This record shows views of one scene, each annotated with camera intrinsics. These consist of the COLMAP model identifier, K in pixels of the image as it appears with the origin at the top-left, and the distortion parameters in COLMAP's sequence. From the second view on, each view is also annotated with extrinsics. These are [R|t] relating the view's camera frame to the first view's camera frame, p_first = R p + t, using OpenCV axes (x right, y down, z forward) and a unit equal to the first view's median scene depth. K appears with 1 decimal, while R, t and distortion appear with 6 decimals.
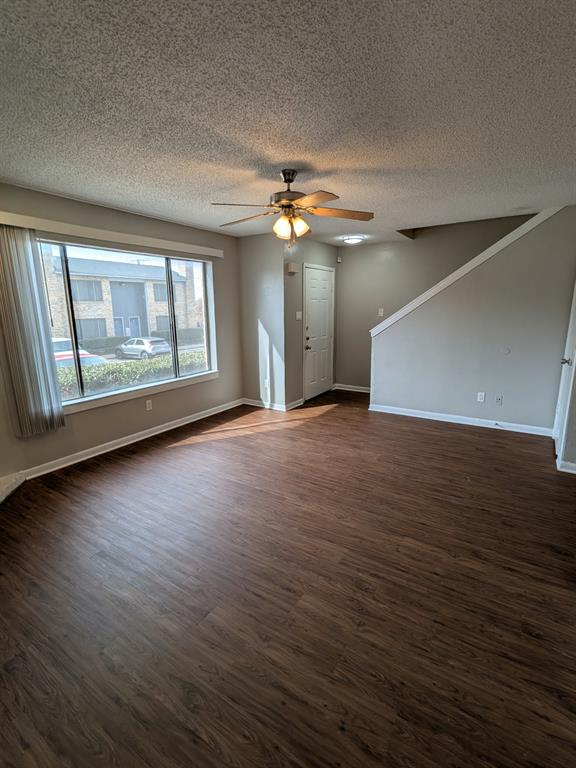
lens RADIAL K [[364.4, 0, 287.9], [0, 364.4, 382.4], [0, 0, 1]] dist [0.002643, -0.000627]
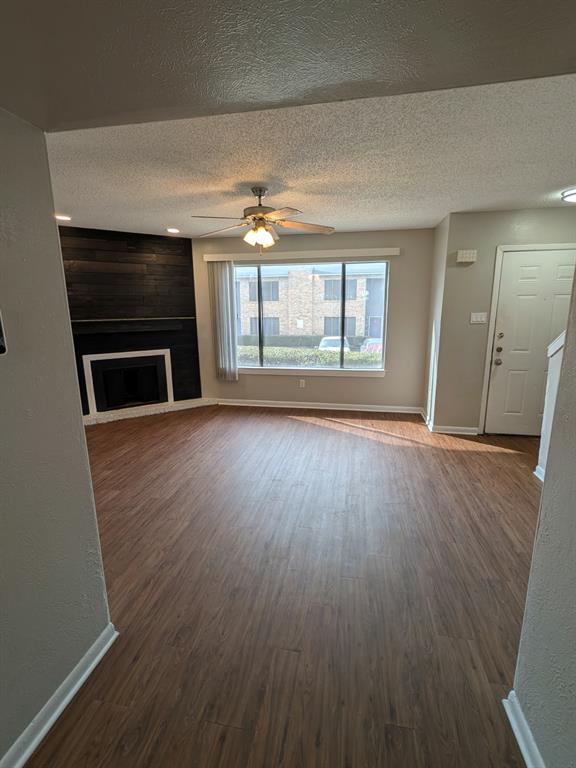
lens RADIAL K [[364.4, 0, 284.7], [0, 364.4, 385.0], [0, 0, 1]] dist [0.002643, -0.000627]
pose [[0.366074, 0.203168, -0.908137, 0.729465], [-0.184341, 0.972370, 0.143229, -0.100370], [0.912145, 0.114974, 0.393411, 0.429409]]
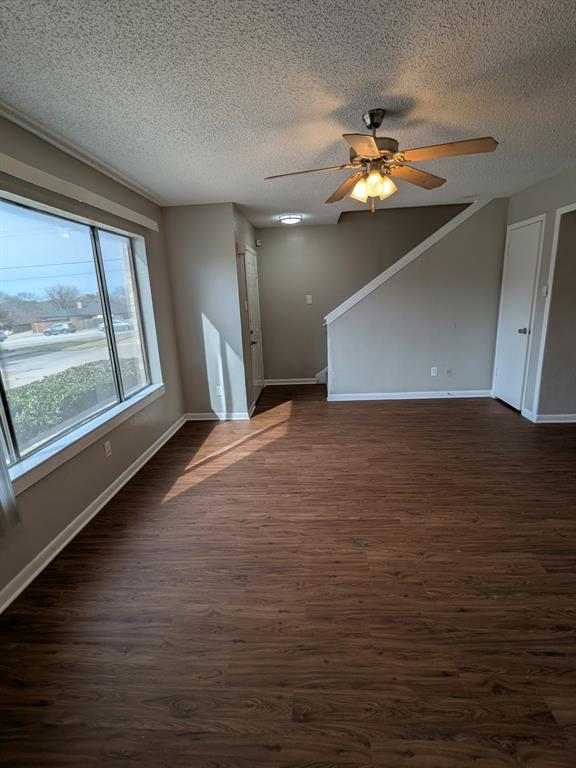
lens RADIAL K [[364.4, 0, 288.8], [0, 364.4, 382.5], [0, 0, 1]] dist [0.002643, -0.000627]
pose [[0.873013, -0.144886, 0.465678, -0.372443], [0.136049, 0.989297, 0.052747, -0.045257], [-0.468336, 0.017306, 0.883381, 0.249644]]
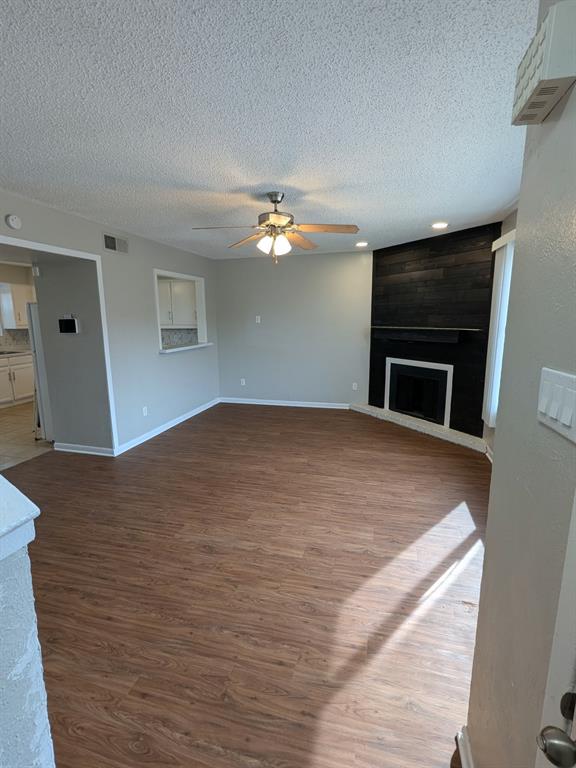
lens RADIAL K [[364.4, 0, 285.0], [0, 364.4, 382.4], [0, 0, 1]] dist [0.002643, -0.000627]
pose [[-0.955858, 0.070046, -0.285359, 0.196726], [-0.042425, 0.928092, 0.369926, -0.284319], [0.290751, 0.365703, -0.884152, 1.326828]]
